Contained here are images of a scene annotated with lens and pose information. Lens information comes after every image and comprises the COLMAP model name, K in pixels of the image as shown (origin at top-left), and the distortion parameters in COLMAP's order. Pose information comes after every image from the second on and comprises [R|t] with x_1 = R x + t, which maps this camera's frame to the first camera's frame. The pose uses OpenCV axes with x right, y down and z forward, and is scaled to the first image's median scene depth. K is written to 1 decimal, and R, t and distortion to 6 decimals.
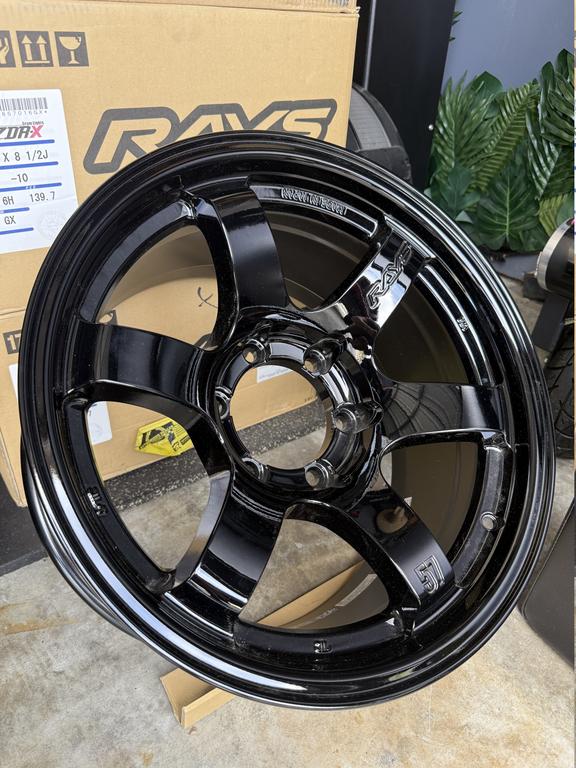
lens RADIAL K [[543.4, 0, 288.6], [0, 543.4, 385.6], [0, 0, 1]] dist [-0.043346, 0.004238]
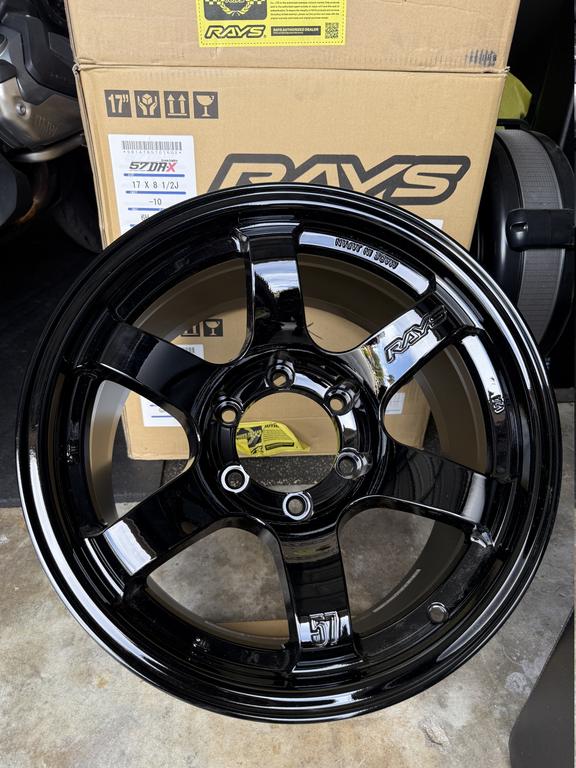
lens RADIAL K [[543.4, 0, 290.8], [0, 543.4, 384.3], [0, 0, 1]] dist [-0.043346, 0.004238]
pose [[0.870766, 0.244867, -0.426388, 0.439953], [-0.266687, 0.963743, 0.008834, -0.067133], [0.413091, 0.106020, 0.904497, 0.017239]]
